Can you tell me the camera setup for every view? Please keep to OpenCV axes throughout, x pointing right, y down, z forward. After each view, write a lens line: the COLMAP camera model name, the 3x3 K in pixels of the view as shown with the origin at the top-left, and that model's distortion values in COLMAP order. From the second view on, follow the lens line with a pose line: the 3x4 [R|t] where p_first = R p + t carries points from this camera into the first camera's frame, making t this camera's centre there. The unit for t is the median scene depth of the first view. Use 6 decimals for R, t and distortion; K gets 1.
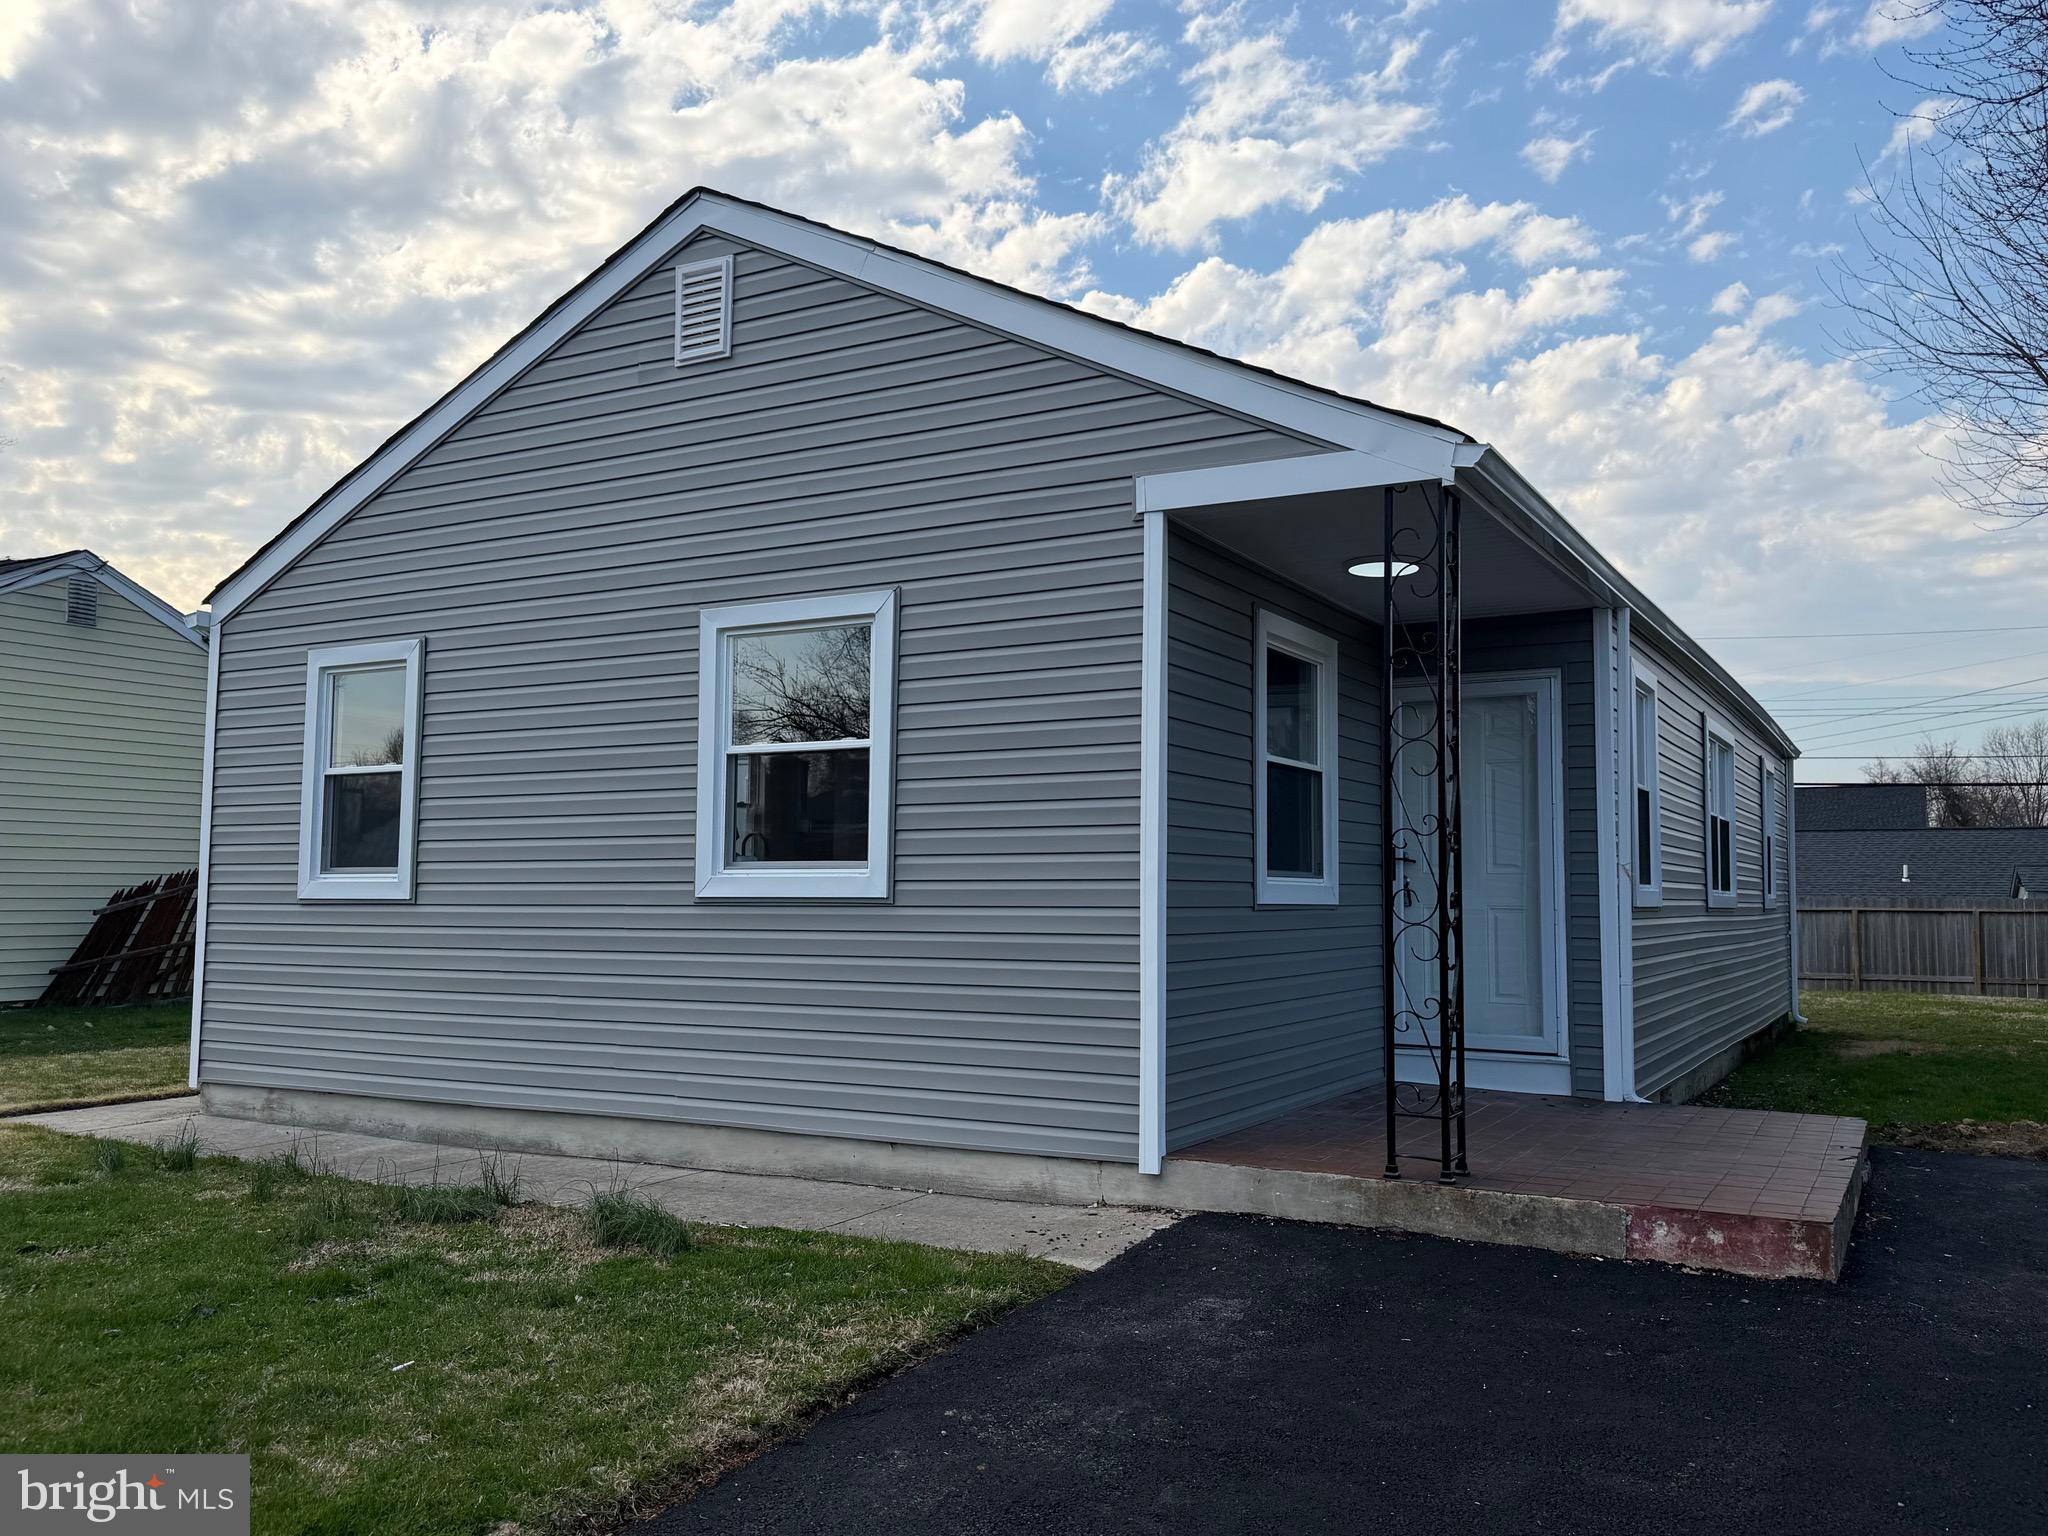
lens RADIAL K [[1605.8, 0, 1029.9], [0, 1605.8, 769.2], [0, 0, 1]] dist [0.177816, -0.324499]
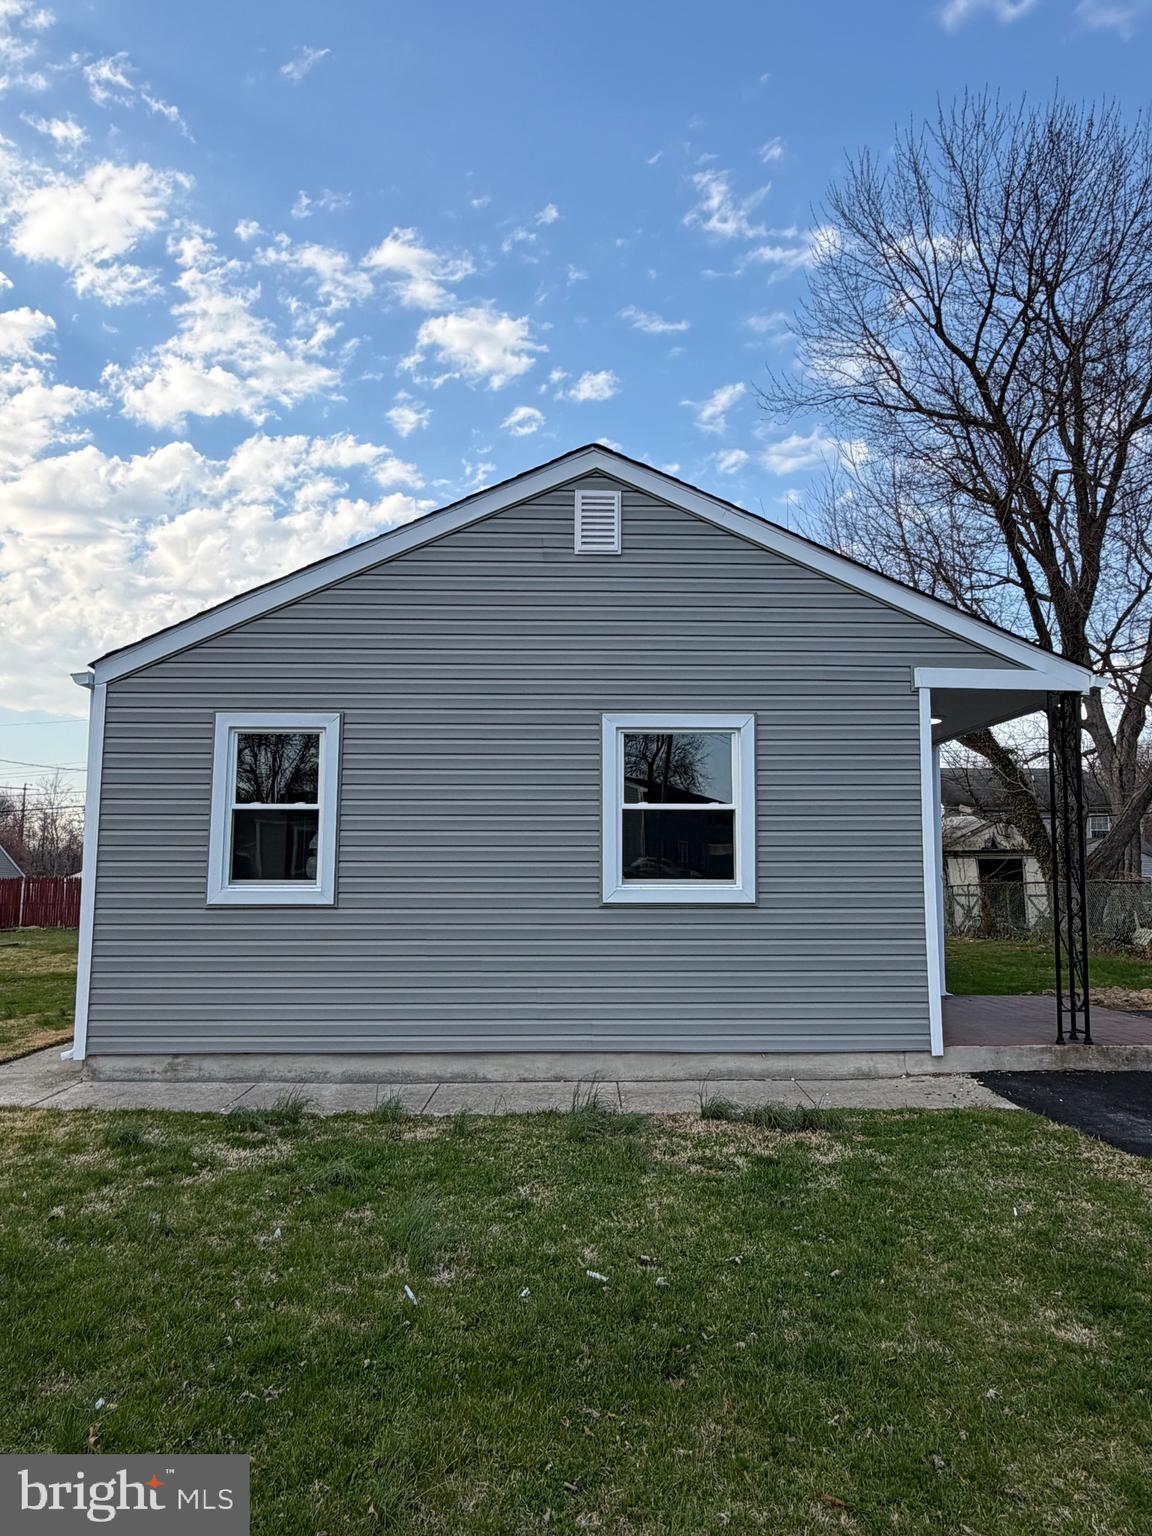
lens RADIAL K [[1139.1, 0, 576.0], [0, 1139.1, 768.0], [0, 0, 1]] dist [0.005636, 0.002427]
pose [[0.855799, 0.057571, 0.514095, -0.757026], [-0.036495, 0.998031, -0.051013, 0.008084], [-0.516019, 0.024895, 0.856215, 0.091996]]
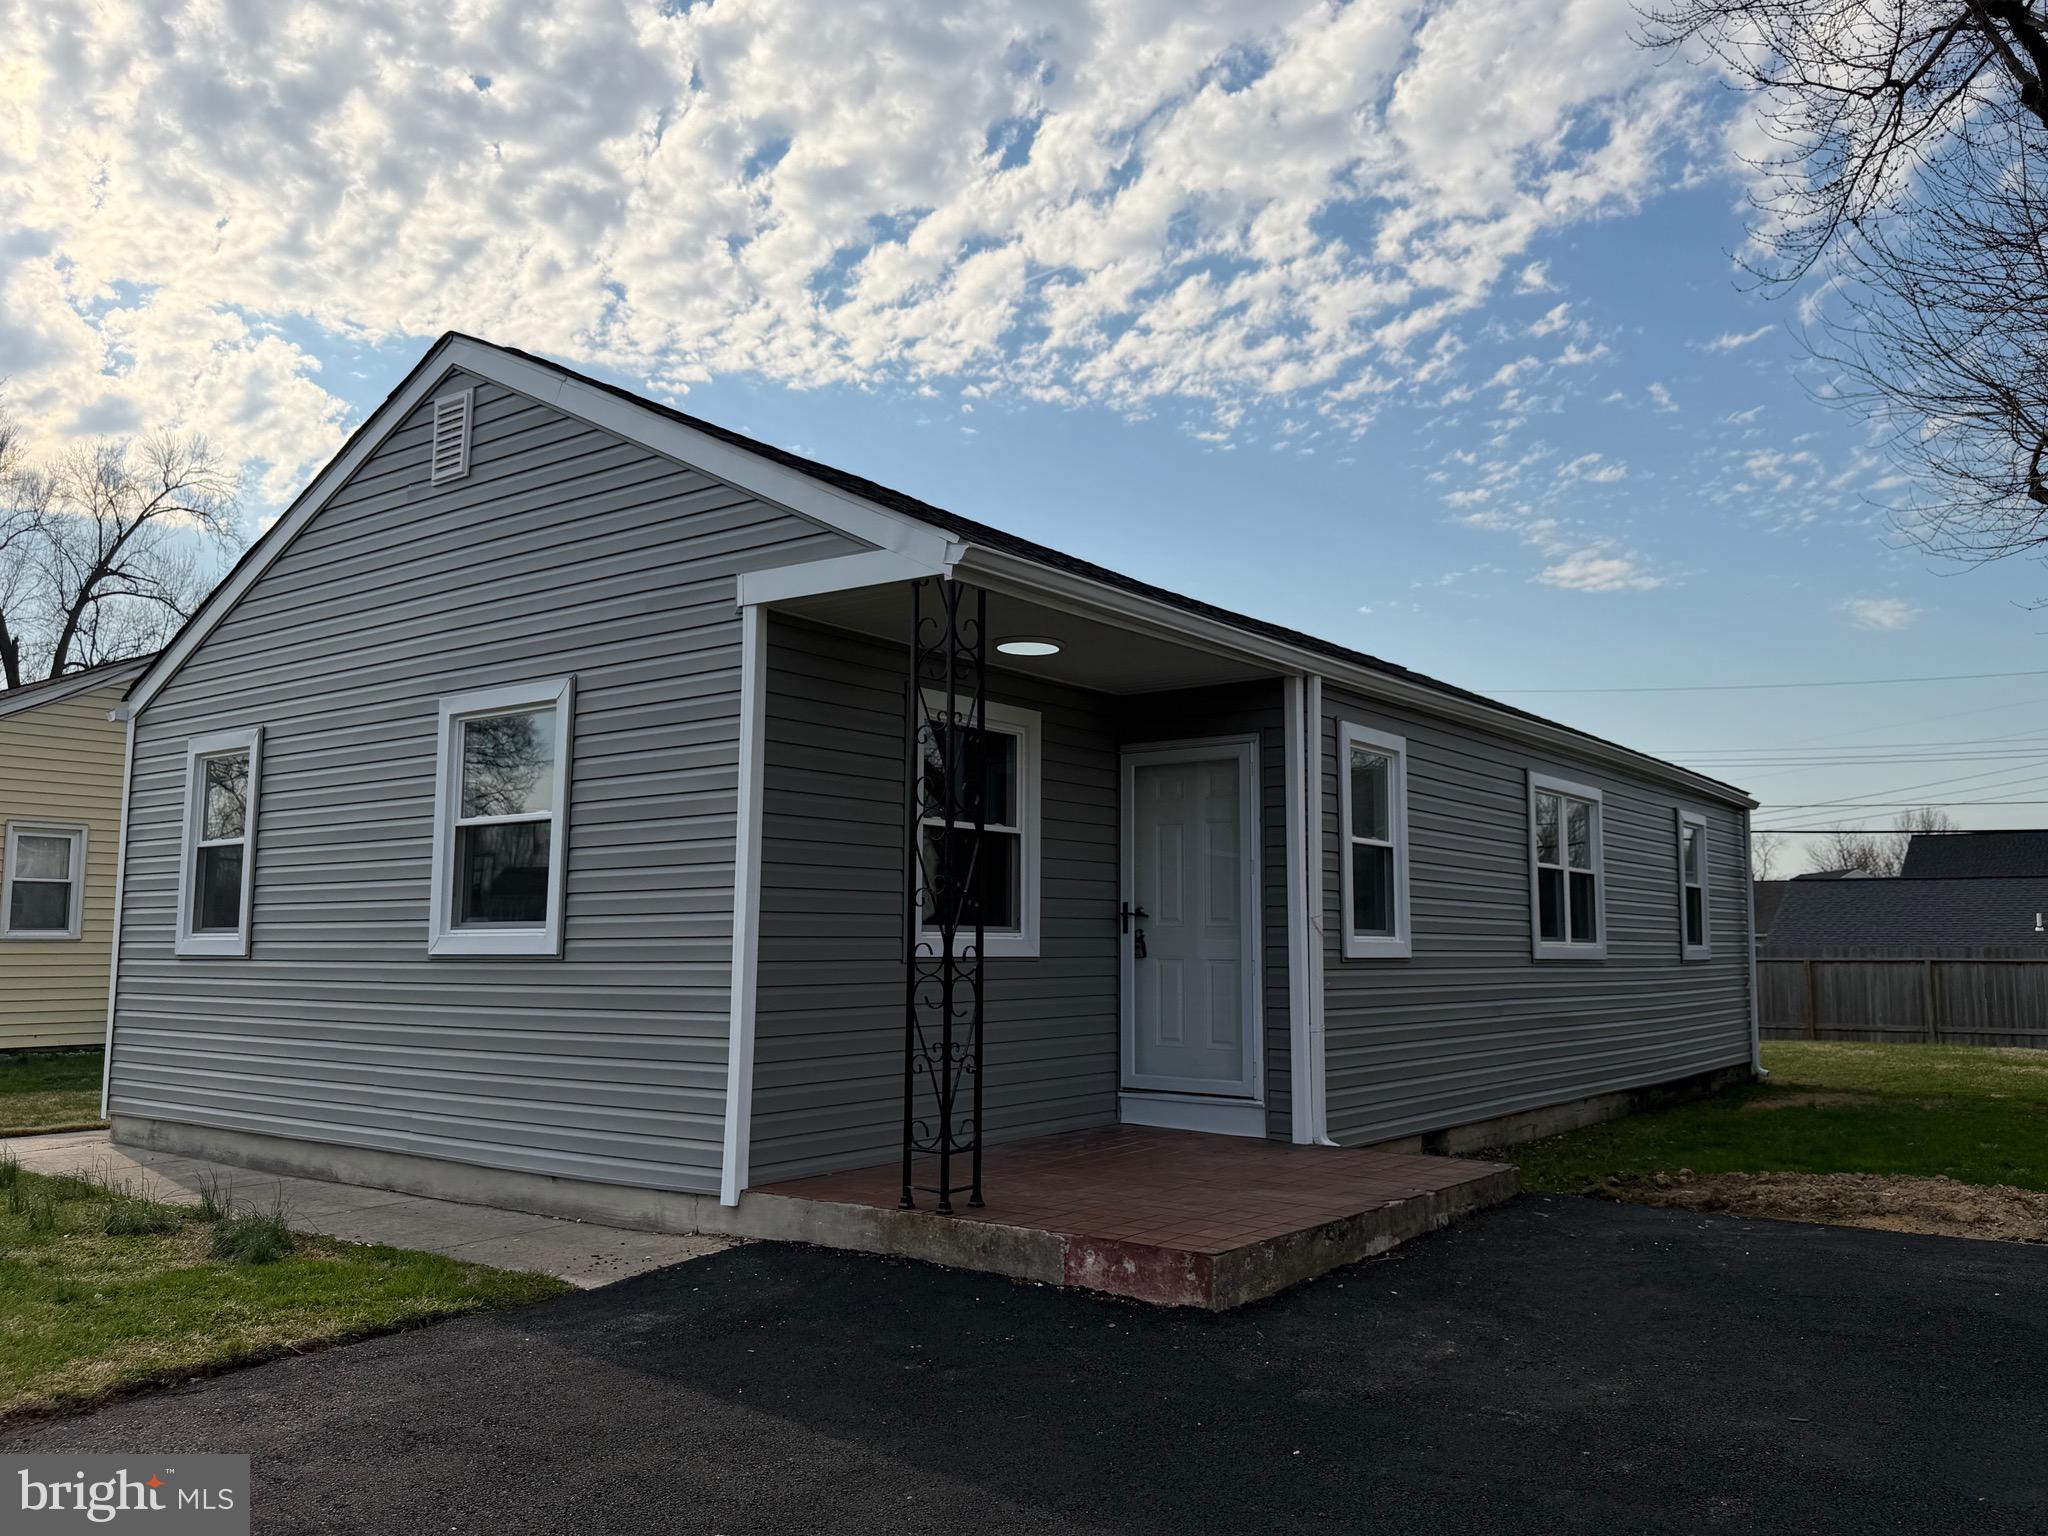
lens RADIAL K [[1551.7, 0, 1025.0], [0, 1551.7, 772.4], [0, 0, 1]] dist [0.142242, -0.213443]
pose [[0.990782, -0.017483, -0.134332, 0.339674], [0.013123, 0.999360, -0.033276, -0.005037], [0.134828, 0.031206, 0.990377, -0.031772]]
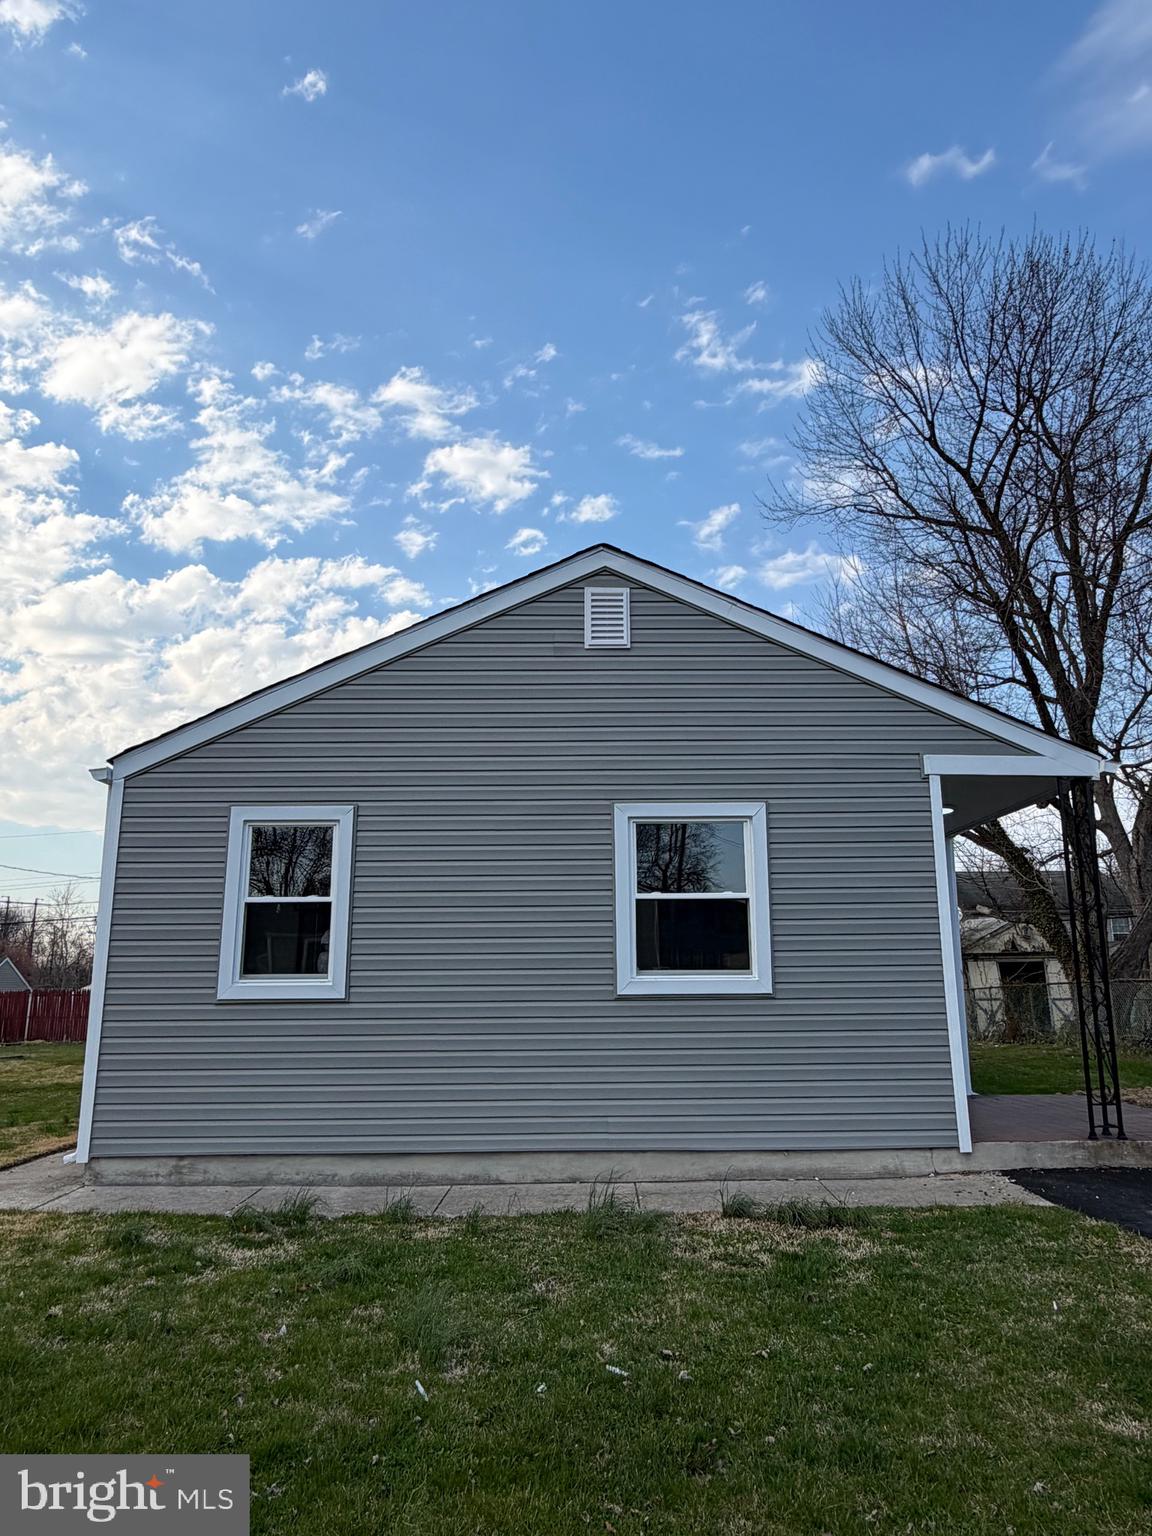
lens RADIAL K [[1140.0, 0, 575.0], [0, 1140.0, 750.5], [0, 0, 1]] dist [0.005552, 0.002235]
pose [[0.862201, 0.108280, 0.494859, -0.758607], [-0.027316, 0.985405, -0.168023, 0.033738], [-0.505830, 0.131352, 0.852574, 0.088677]]
